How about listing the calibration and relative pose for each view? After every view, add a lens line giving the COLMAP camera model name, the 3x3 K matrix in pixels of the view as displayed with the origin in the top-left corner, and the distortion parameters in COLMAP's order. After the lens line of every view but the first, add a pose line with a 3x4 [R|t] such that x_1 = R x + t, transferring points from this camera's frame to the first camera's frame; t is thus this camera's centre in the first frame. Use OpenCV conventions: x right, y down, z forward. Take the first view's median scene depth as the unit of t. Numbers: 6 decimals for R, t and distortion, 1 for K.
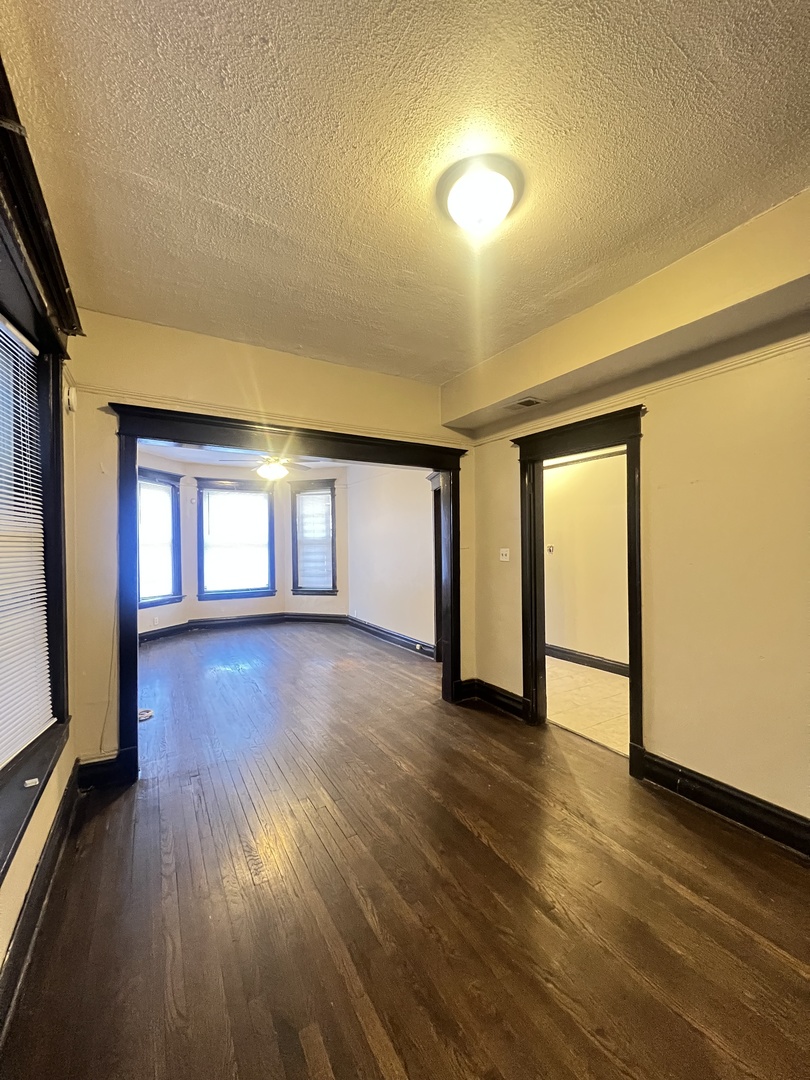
lens RADIAL K [[431.9, 0, 405.0], [0, 431.9, 540.0], [0, 0, 1]] dist [-0.000275, -0.000030]
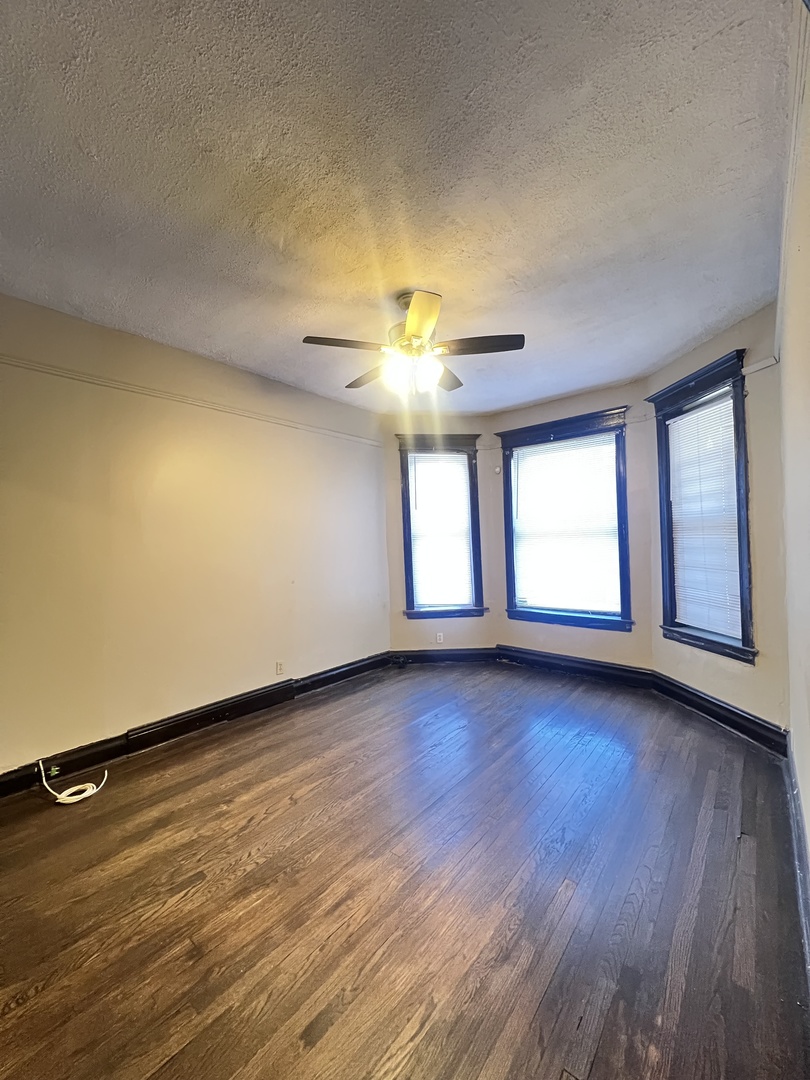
lens RADIAL K [[432.5, 0, 405.0], [0, 432.5, 540.0], [0, 0, 1]] dist [0.000261, 0.000011]
pose [[0.340070, -0.006104, -0.940380, 0.093105], [0.022302, 0.999750, 0.001575, 0.015595], [0.940136, -0.021508, 0.340121, 0.628377]]
